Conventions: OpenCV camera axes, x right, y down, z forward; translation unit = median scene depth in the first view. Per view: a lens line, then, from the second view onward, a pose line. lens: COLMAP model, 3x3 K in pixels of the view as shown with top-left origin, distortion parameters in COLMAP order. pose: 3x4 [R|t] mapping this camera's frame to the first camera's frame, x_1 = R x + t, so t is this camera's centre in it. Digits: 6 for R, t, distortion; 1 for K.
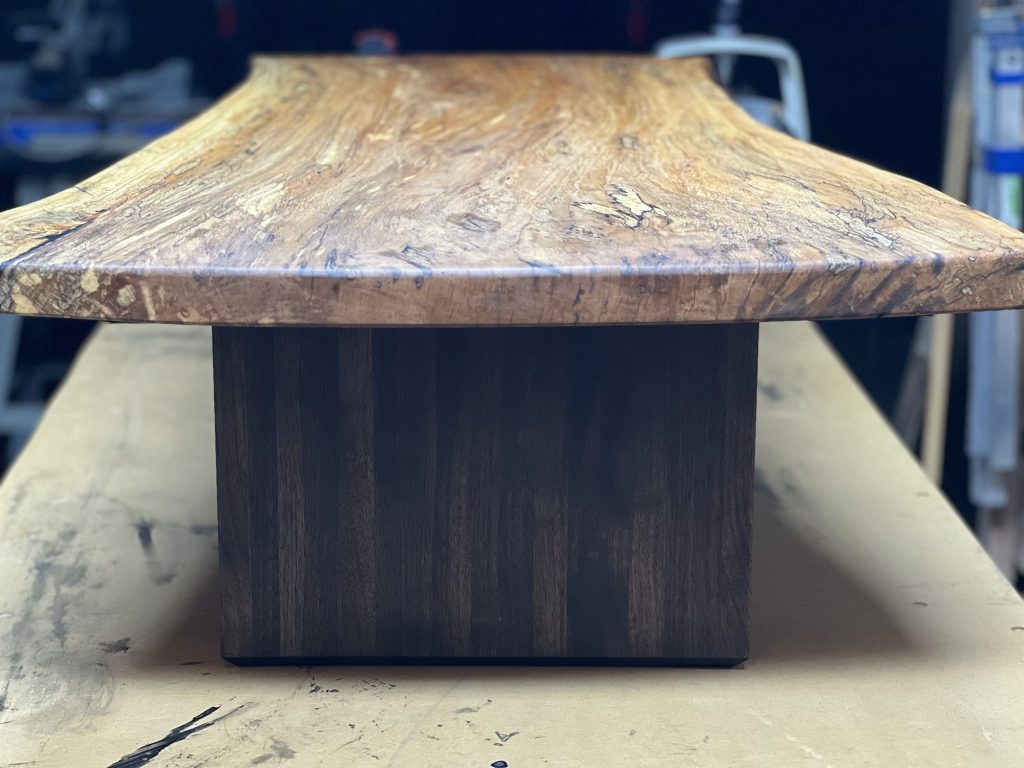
lens RADIAL K [[2114.1, 0, 512.2], [0, 2114.1, 384.0], [0, 0, 1]] dist [0.041589, 0.000000]
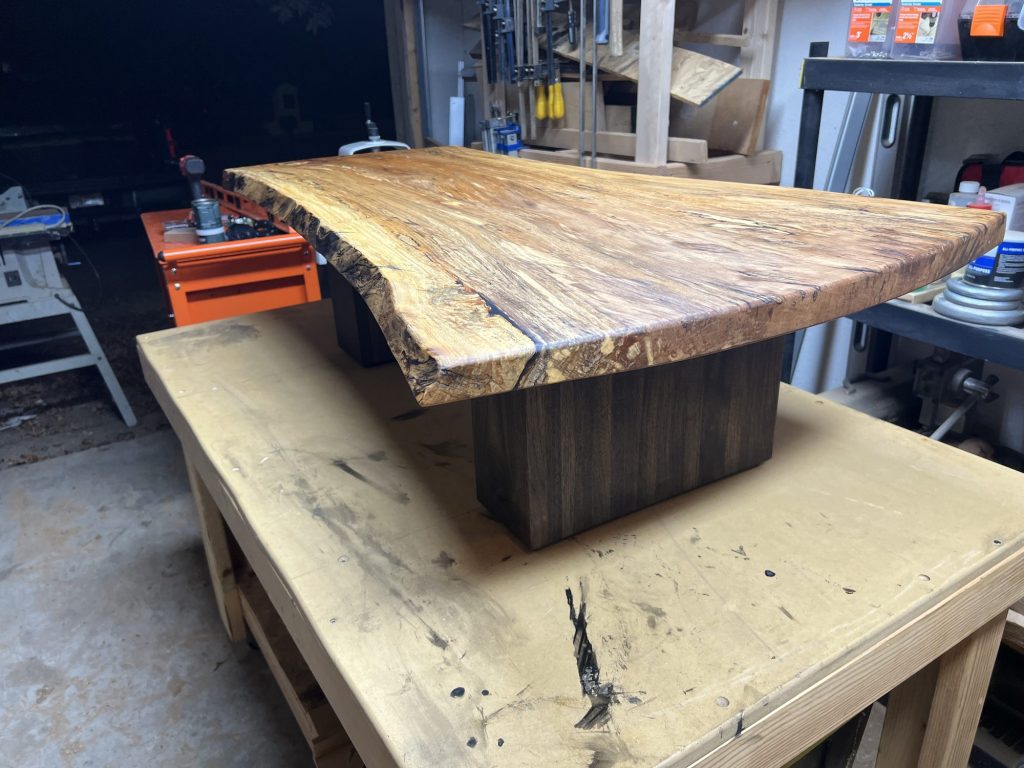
lens RADIAL K [[764.6, 0, 509.8], [0, 764.6, 387.4], [0, 0, 1]] dist [0.033021, -0.029459]
pose [[0.878872, -0.234855, 0.415244, -0.397477], [0.171213, 0.967719, 0.184949, -0.105800], [-0.445276, -0.091451, 0.890711, 0.570326]]
